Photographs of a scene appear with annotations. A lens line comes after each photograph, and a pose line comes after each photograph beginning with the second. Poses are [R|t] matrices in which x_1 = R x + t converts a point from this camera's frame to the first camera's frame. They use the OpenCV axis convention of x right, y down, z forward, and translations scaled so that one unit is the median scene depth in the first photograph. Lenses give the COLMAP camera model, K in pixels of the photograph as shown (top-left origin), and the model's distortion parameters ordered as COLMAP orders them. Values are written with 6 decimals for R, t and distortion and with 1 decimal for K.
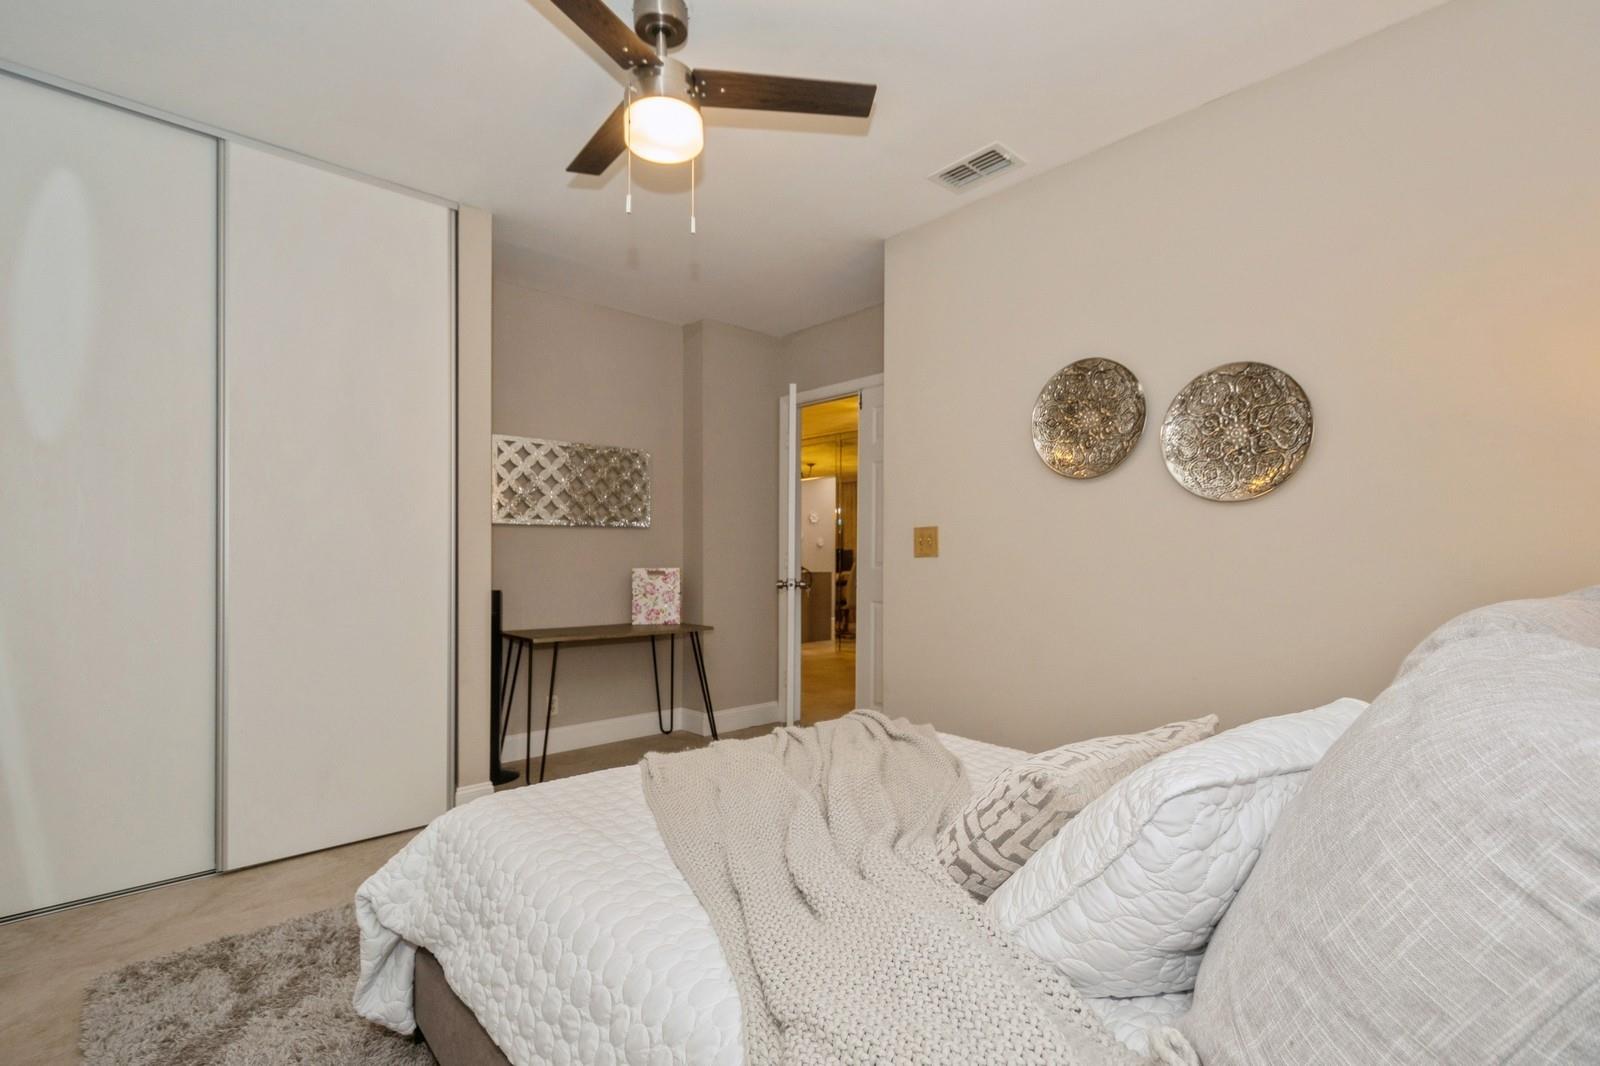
lens RADIAL K [[731.9, 0, 801.7], [0, 731.9, 544.2], [0, 0, 1]] dist [-0.001160, -0.000309]
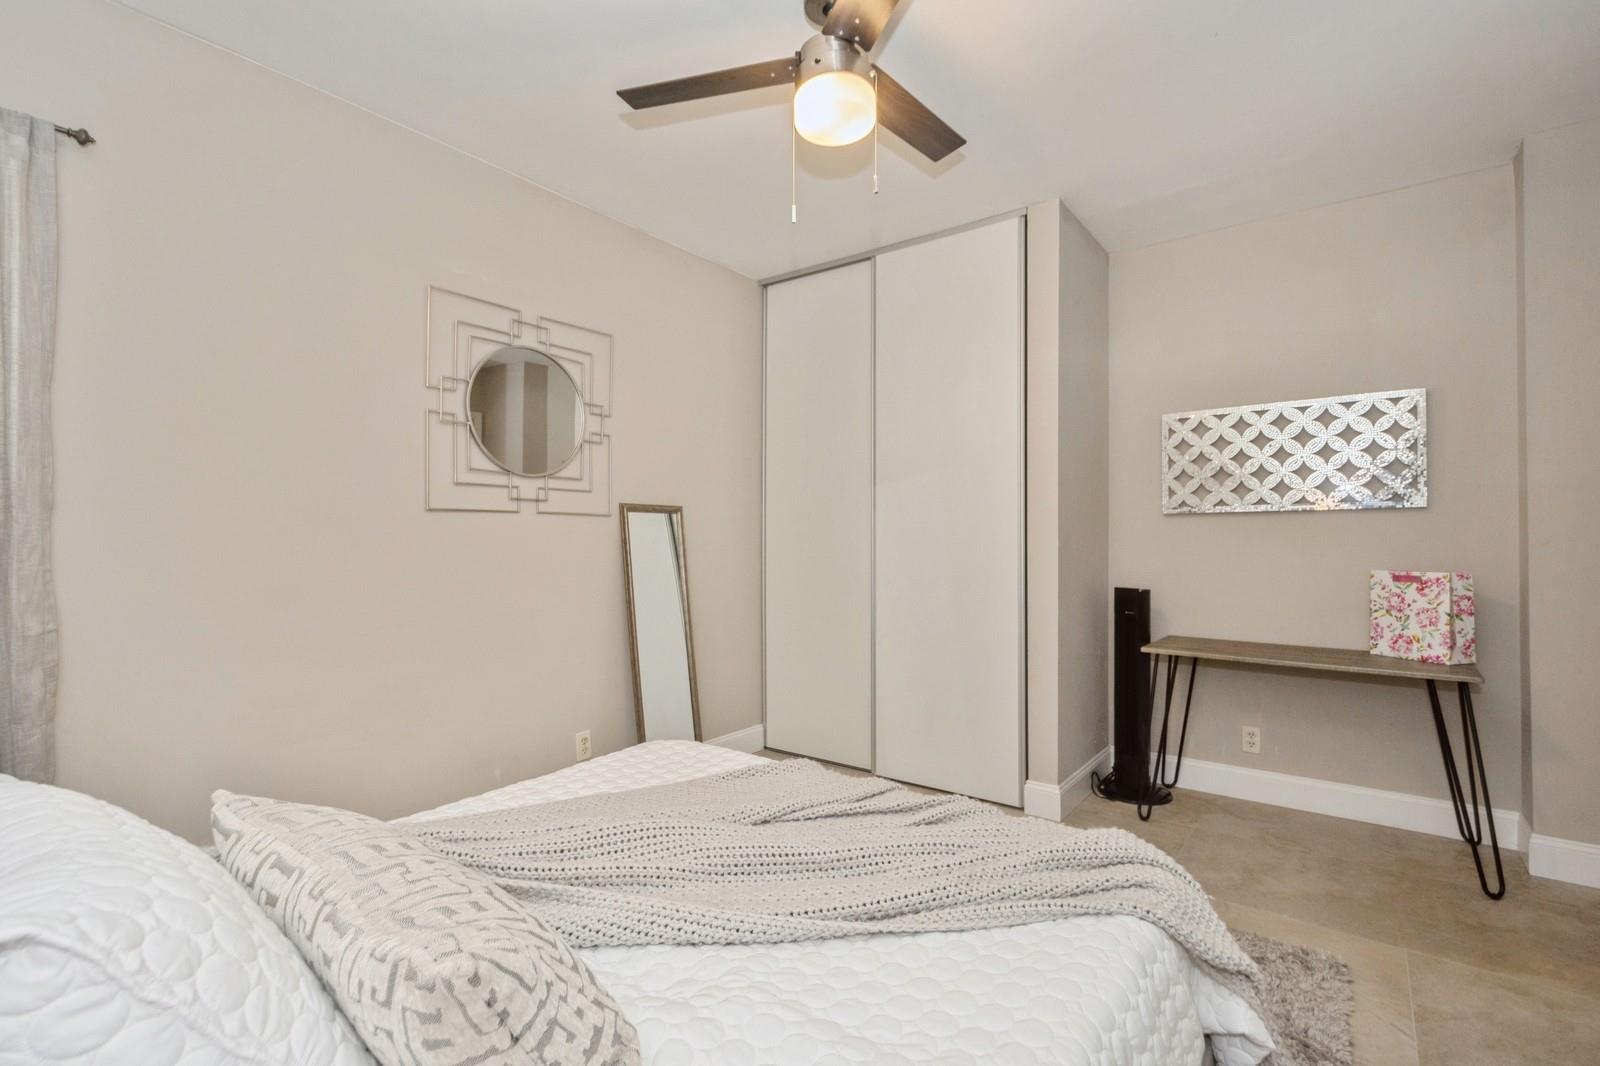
lens RADIAL K [[731.9, 0, 807.0], [0, 731.9, 538.2], [0, 0, 1]] dist [-0.001160, -0.000309]
pose [[0.144964, -0.005631, -0.989421, 0.360017], [0.011745, 0.999923, -0.003970, 0.000087], [0.989367, -0.011045, 0.145019, 0.388077]]
